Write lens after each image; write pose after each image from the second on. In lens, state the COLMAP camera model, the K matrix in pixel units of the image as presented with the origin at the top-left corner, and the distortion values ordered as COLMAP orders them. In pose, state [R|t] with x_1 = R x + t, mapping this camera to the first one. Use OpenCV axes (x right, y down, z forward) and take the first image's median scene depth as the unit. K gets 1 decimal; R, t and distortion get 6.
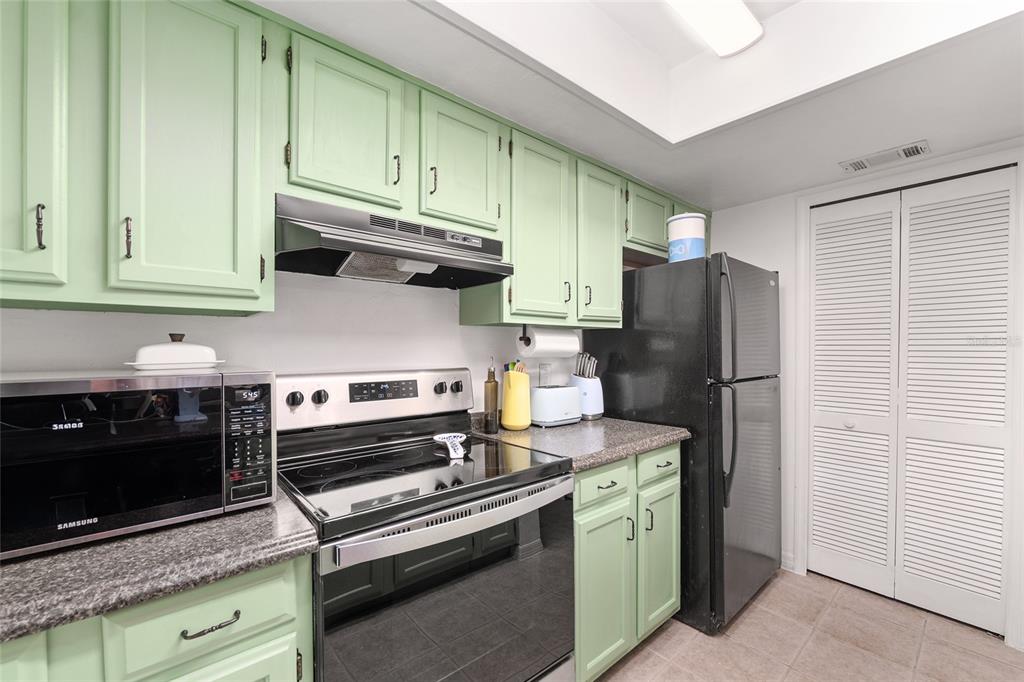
lens RADIAL K [[424.2, 0, 511.8], [0, 424.2, 348.2], [0, 0, 1]] dist [-0.008420, 0.000627]
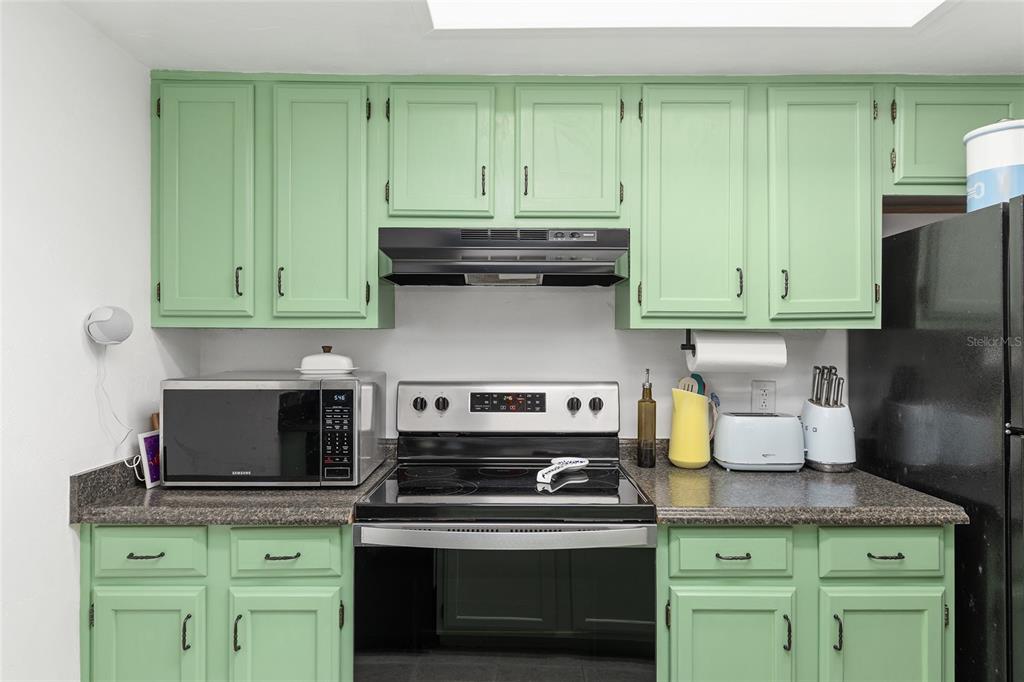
lens RADIAL K [[620.2, 0, 509.7], [0, 620.2, 334.9], [0, 0, 1]] dist [0.003864, -0.004564]
pose [[0.754900, -0.000236, -0.655840, 0.587344], [-0.004121, 0.999978, -0.005102, -0.041962], [0.655827, 0.006554, 0.754883, -0.043549]]
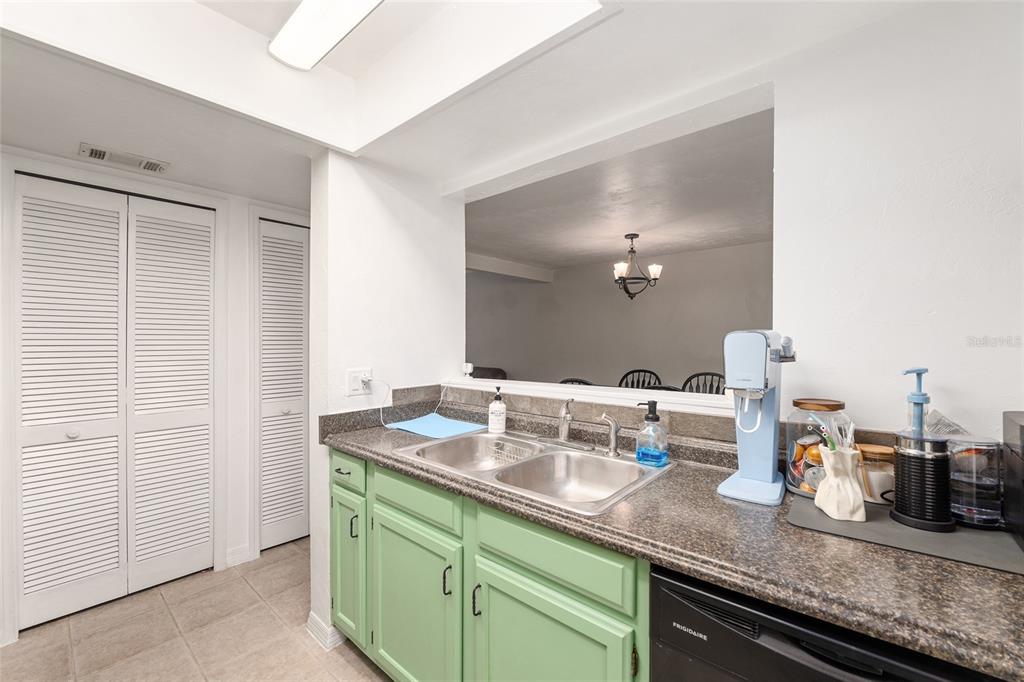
lens RADIAL K [[424.2, 0, 509.8], [0, 424.2, 339.6], [0, 0, 1]] dist [-0.008420, 0.000627]
pose [[-0.143293, 0.002700, 0.989677, -0.286569], [0.004957, 0.999986, -0.002011, -0.018101], [-0.989668, 0.004618, -0.143304, 0.284523]]
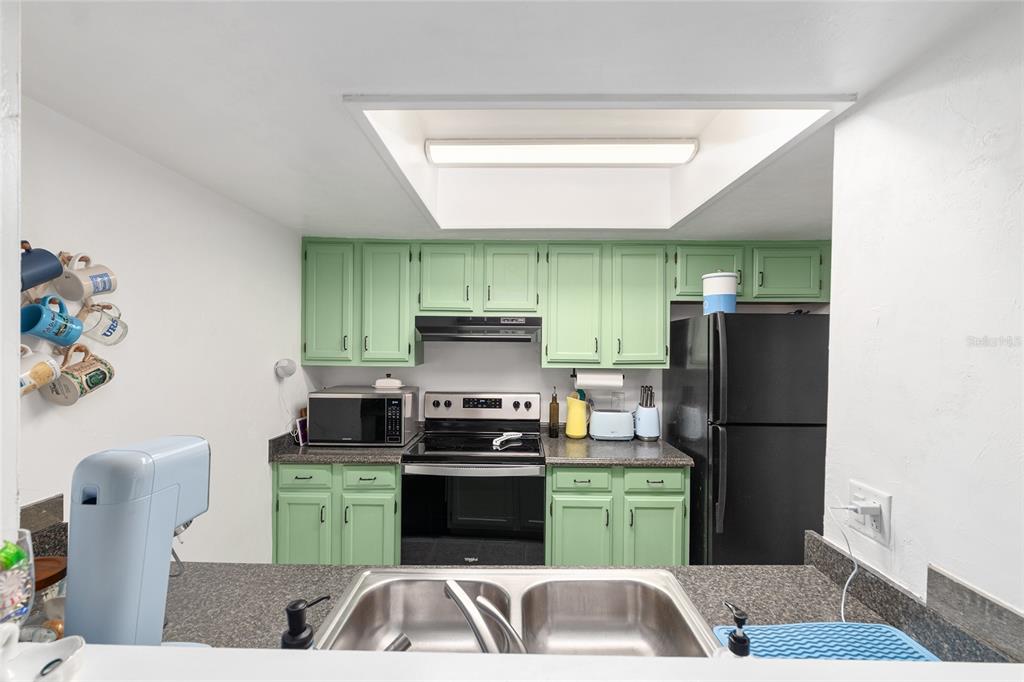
lens RADIAL K [[438.7, 0, 508.3], [0, 438.7, 341.3], [0, 0, 1]] dist [-0.003083, -0.000301]
pose [[0.745449, 0.005129, -0.666543, 0.995240], [-0.010295, 0.999940, -0.003819, -0.153639], [0.666483, 0.009709, 0.745457, -0.318548]]
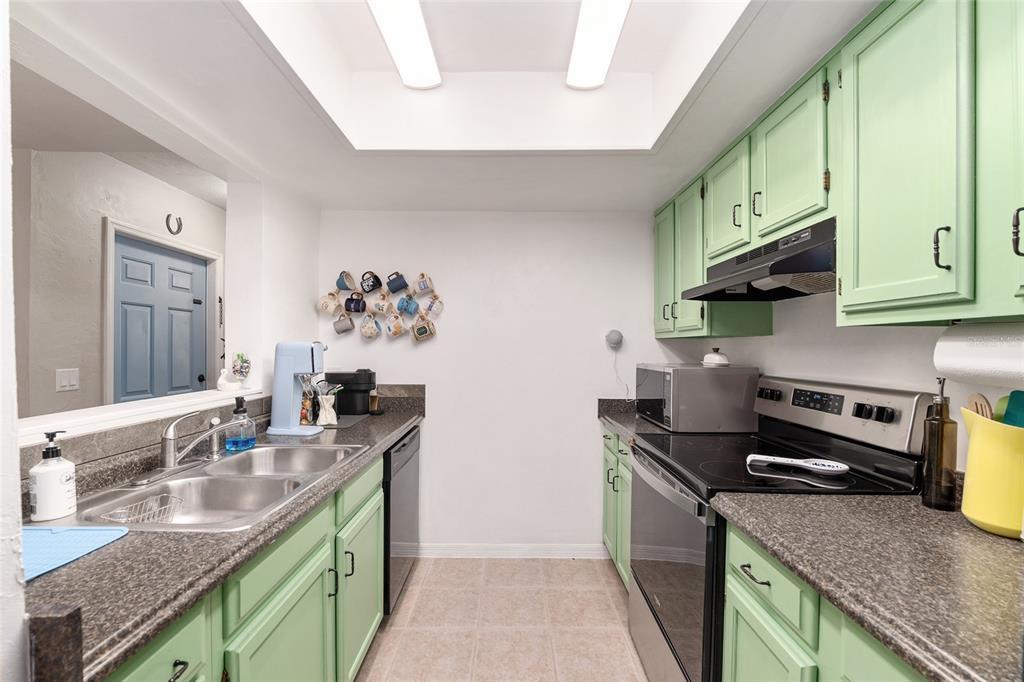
lens RADIAL K [[424.2, 0, 510.5], [0, 424.2, 350.2], [0, 0, 1]] dist [-0.008420, 0.000627]
pose [[-0.657810, 0.000473, -0.753184, 0.898025], [-0.008062, 0.999938, 0.007669, -0.021404], [0.753141, 0.011117, -0.657765, 1.065323]]
